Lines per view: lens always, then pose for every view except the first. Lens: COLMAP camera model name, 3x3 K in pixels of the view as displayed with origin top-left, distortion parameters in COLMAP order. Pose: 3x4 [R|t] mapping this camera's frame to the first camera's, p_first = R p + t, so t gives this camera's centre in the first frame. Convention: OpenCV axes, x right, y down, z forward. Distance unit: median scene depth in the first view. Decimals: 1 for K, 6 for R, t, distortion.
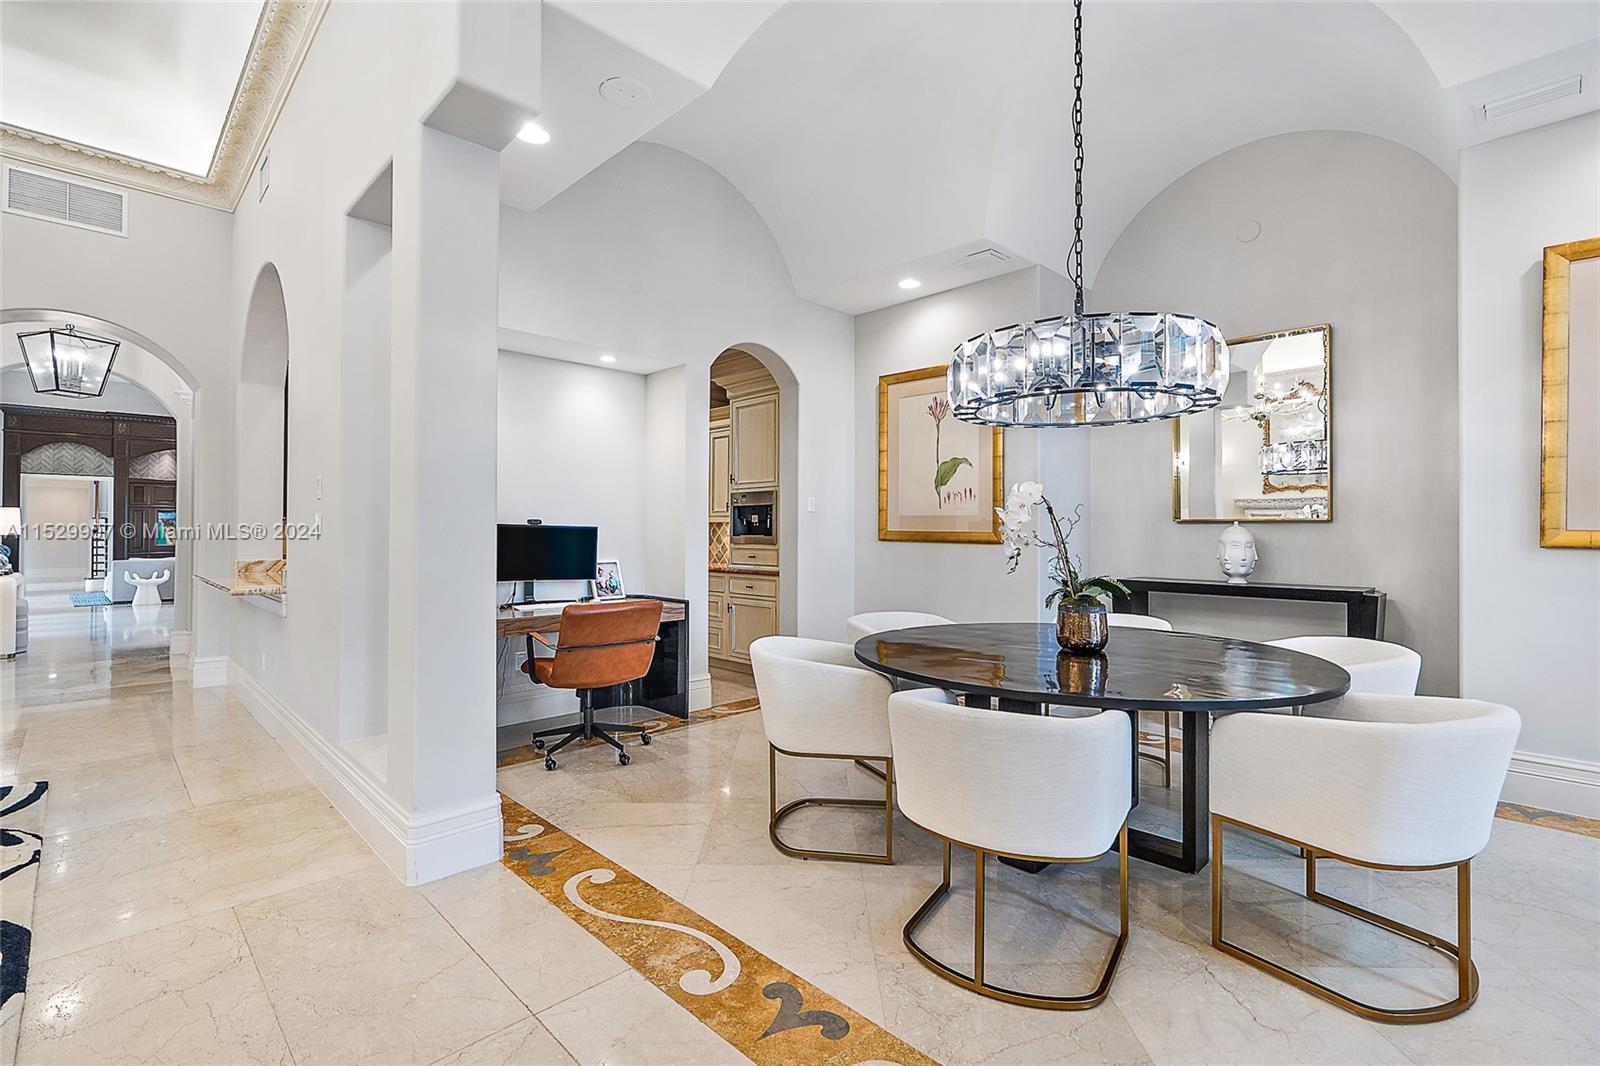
lens RADIAL K [[718.0, 0, 800.0], [0, 718.0, 533.0], [0, 0, 1]] dist [-0.002525, -0.000066]
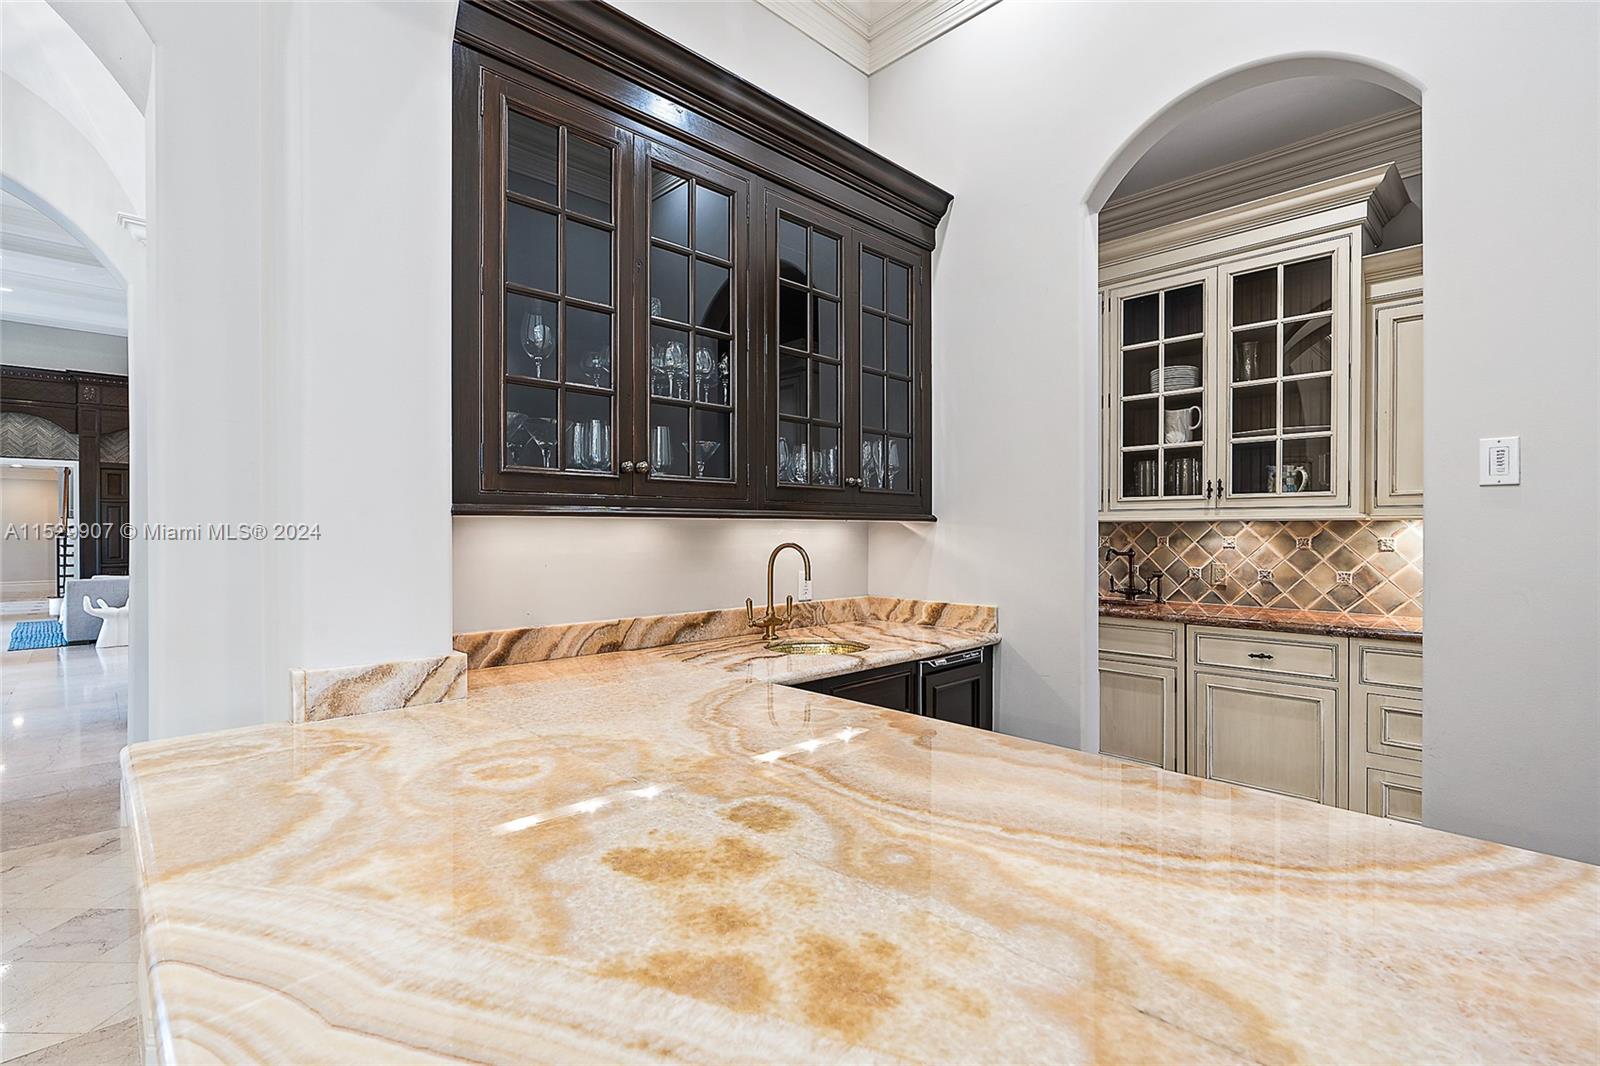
lens RADIAL K [[726.5, 0, 797.8], [0, 726.5, 540.0], [0, 0, 1]] dist [0.002124, 0.000434]
pose [[0.999915, -0.003031, -0.012710, -0.457608], [0.003191, 0.999915, 0.012639, -0.009321], [0.012671, -0.012678, 0.999839, 0.562484]]
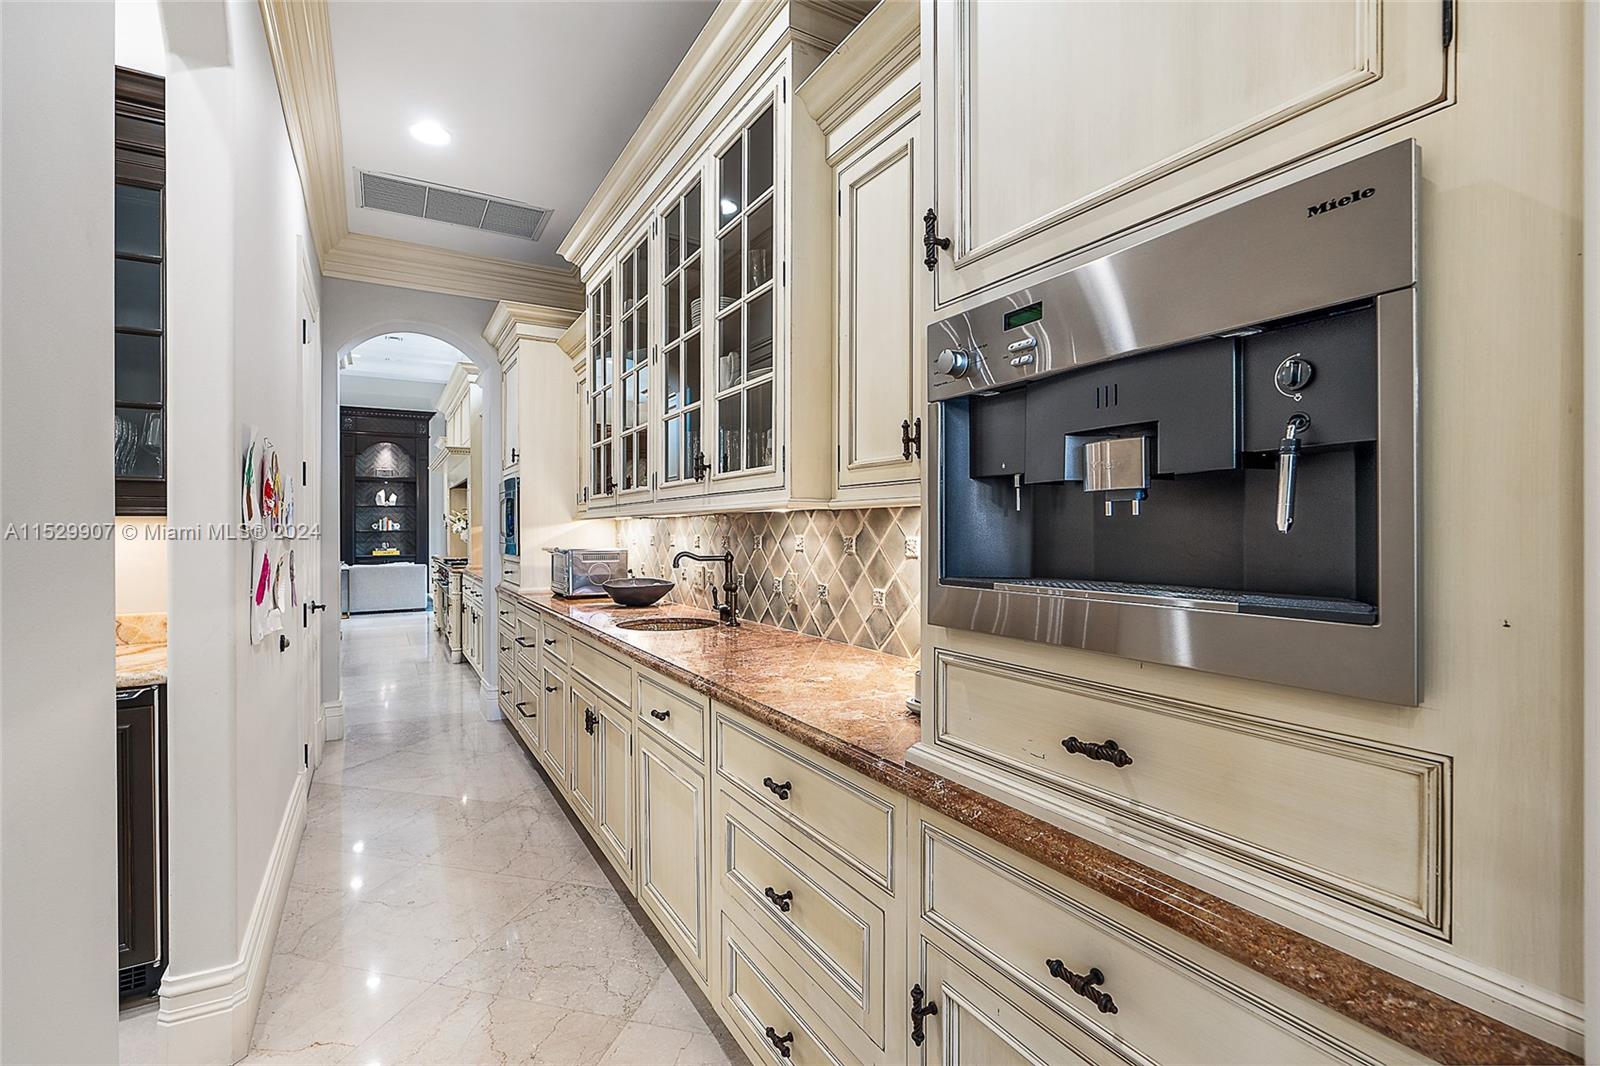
lens RADIAL K [[718.0, 0, 800.0], [0, 718.0, 533.0], [0, 0, 1]] dist [-0.002525, -0.000066]
pose [[0.969775, -0.007048, -0.243899, -0.075346], [0.008438, 0.999954, 0.004653, -0.007015], [0.243855, -0.006571, 0.969789, 0.733605]]
